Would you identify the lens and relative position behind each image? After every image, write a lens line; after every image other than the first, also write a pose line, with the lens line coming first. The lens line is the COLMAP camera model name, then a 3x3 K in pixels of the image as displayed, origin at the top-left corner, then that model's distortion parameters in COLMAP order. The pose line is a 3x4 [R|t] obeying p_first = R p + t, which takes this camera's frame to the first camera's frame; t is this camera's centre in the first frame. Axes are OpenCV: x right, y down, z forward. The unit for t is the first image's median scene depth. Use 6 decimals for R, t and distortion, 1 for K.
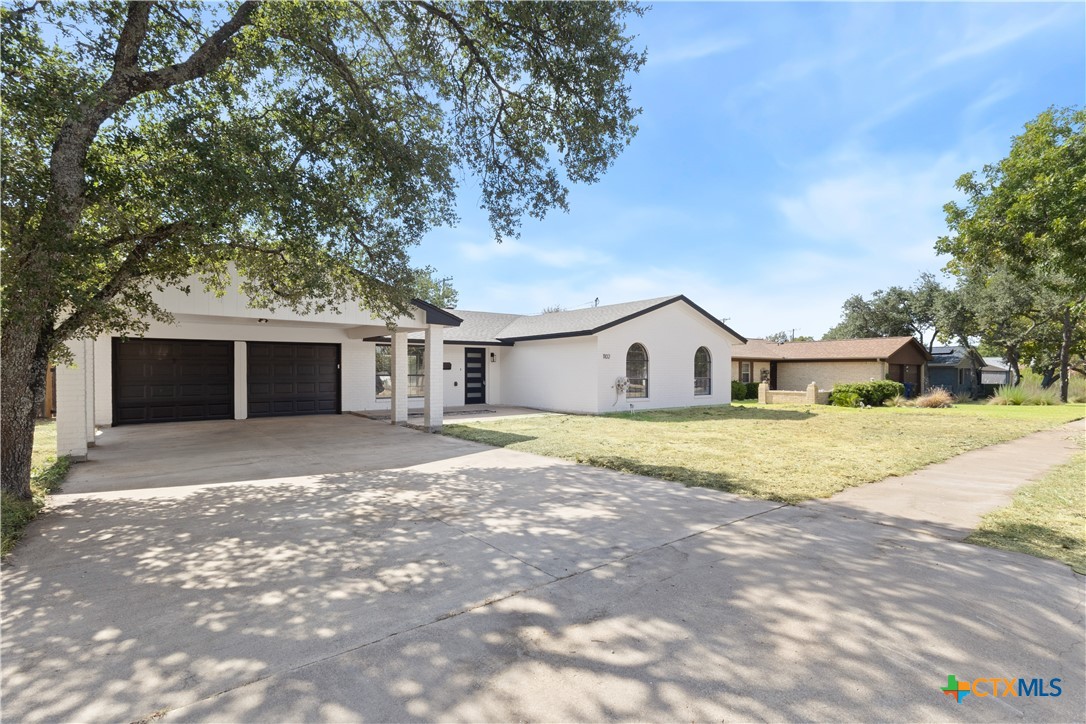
lens RADIAL K [[500.1, 0, 543.7], [0, 500.1, 372.5], [0, 0, 1]] dist [0.000126, 0.000012]
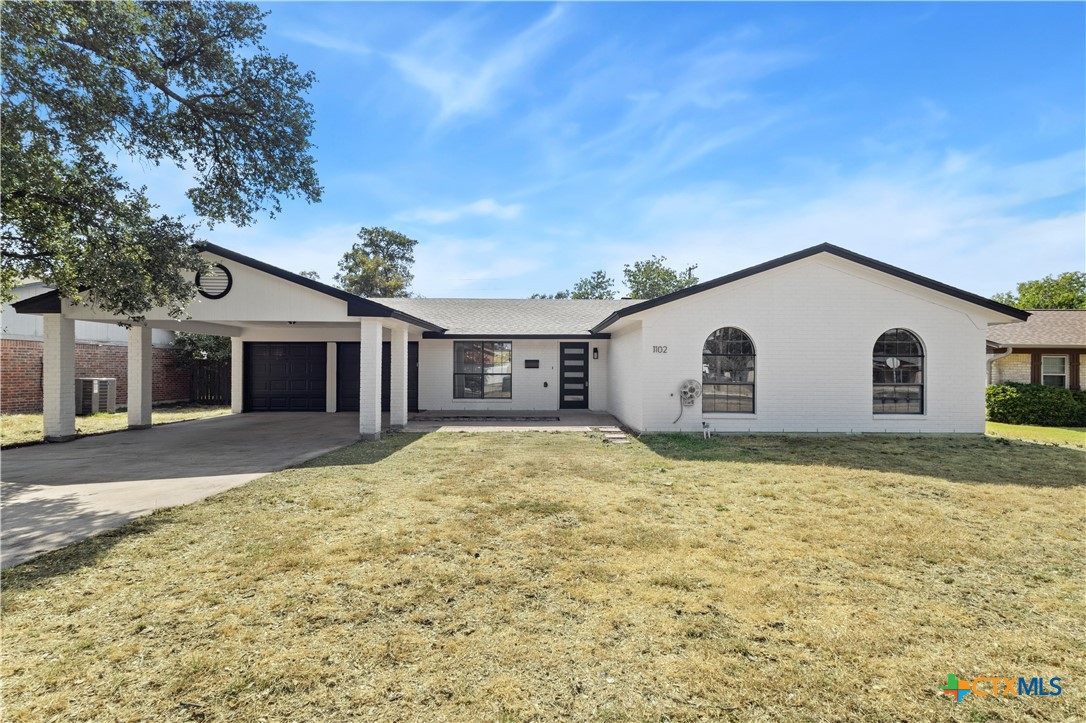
lens RADIAL K [[507.8, 0, 543.0], [0, 507.8, 361.5], [0, 0, 1]] dist [0.000430, -0.000027]
pose [[0.794471, -0.005169, -0.607281, 0.362413], [-0.005001, 0.999874, -0.015054, -0.003869], [0.607282, 0.014997, 0.794345, 0.306030]]
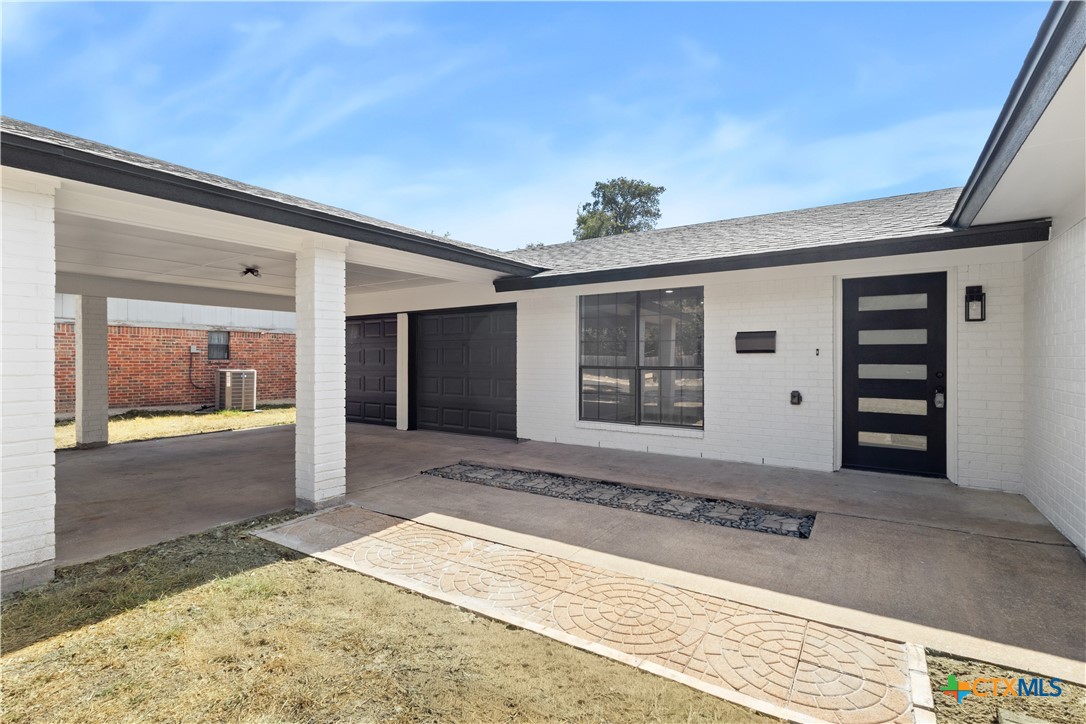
lens RADIAL K [[507.8, 0, 543.0], [0, 507.8, 362.0], [0, 0, 1]] dist [0.000430, -0.000027]
pose [[0.312687, 0.007528, -0.949826, 0.079666], [-0.001137, 0.999971, 0.007551, -0.002168], [0.949855, -0.001281, 0.312687, 0.766510]]
